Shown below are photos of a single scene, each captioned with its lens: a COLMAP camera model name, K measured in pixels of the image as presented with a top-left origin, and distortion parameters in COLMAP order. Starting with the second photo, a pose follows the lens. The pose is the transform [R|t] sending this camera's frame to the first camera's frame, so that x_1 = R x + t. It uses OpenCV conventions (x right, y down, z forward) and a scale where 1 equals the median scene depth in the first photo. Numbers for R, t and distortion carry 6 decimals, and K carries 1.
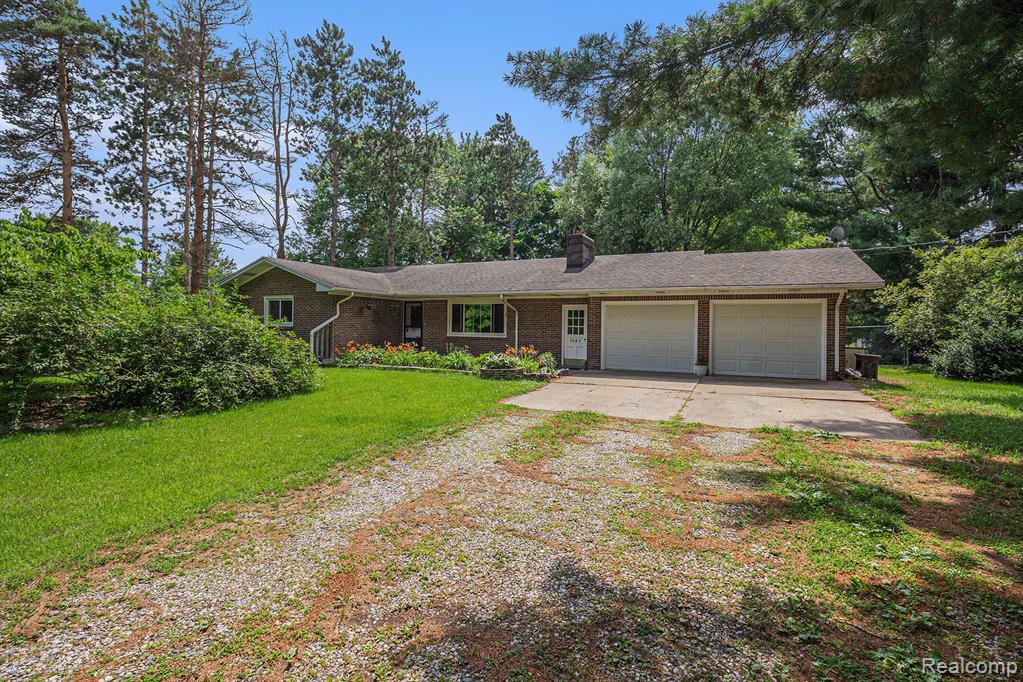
lens RADIAL K [[479.9, 0, 508.6], [0, 479.9, 335.3], [0, 0, 1]] dist [-0.000131, -0.000337]
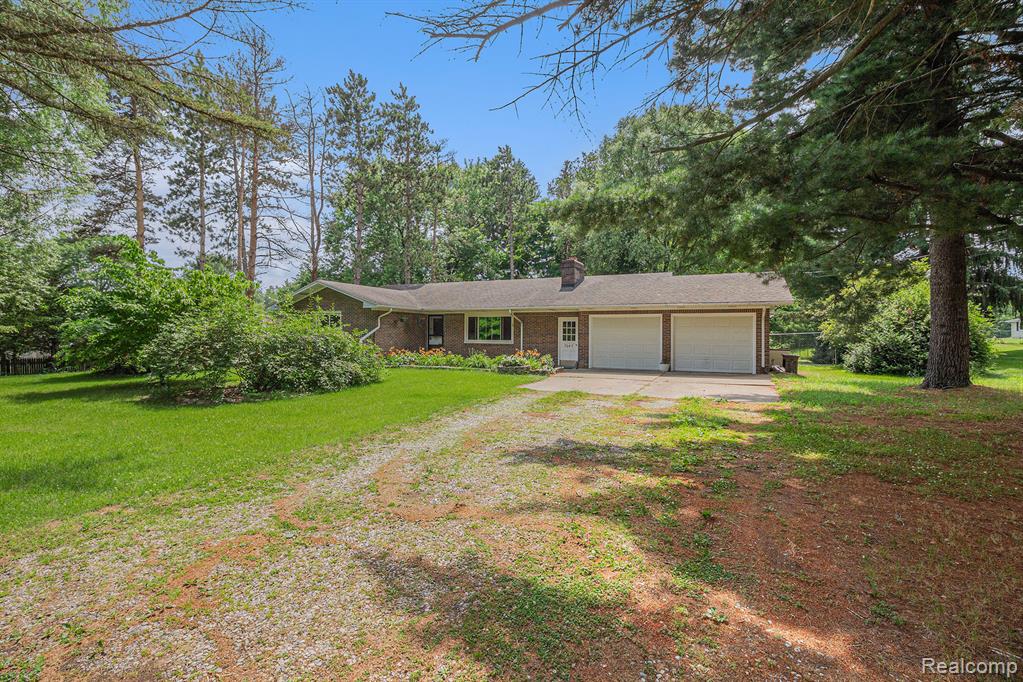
lens RADIAL K [[474.6, 0, 511.5], [0, 474.6, 341.0], [0, 0, 1]] dist [-0.001805, -0.000220]
pose [[0.999866, -0.006264, 0.015098, -0.019308], [0.006334, 0.999969, -0.004584, 0.002130], [-0.015069, 0.004679, 0.999876, -0.156785]]
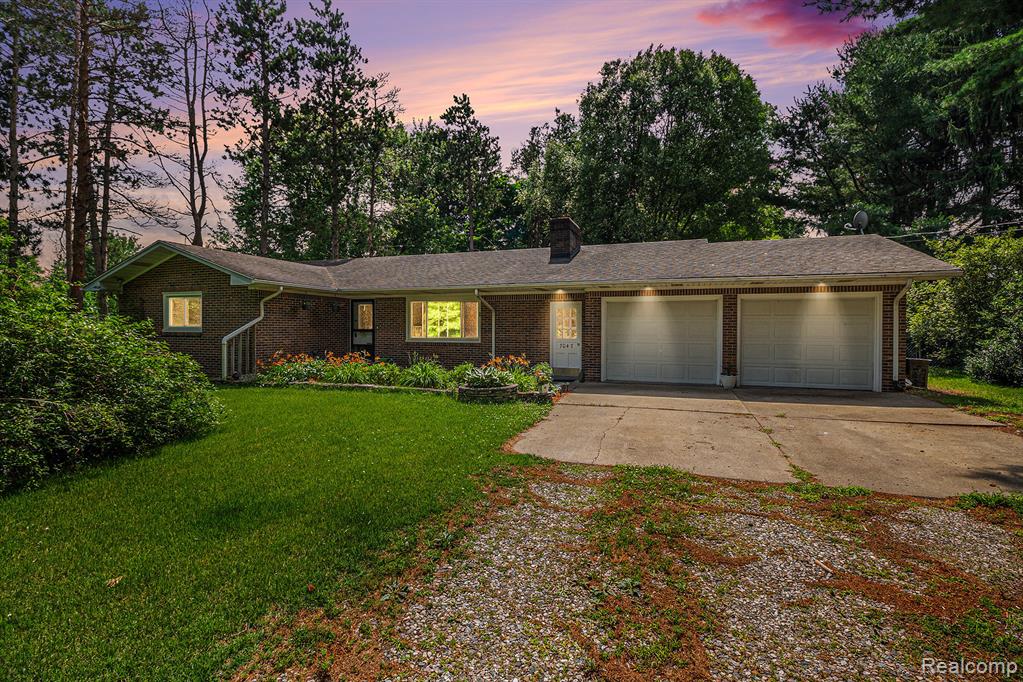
lens RADIAL K [[479.9, 0, 508.6], [0, 479.9, 335.3], [0, 0, 1]] dist [-0.000131, -0.000337]
pose [[0.994715, -0.010695, 0.102117, -0.027617], [0.011142, 0.999931, -0.003810, -0.003118], [-0.102069, 0.004927, 0.994765, 0.127440]]
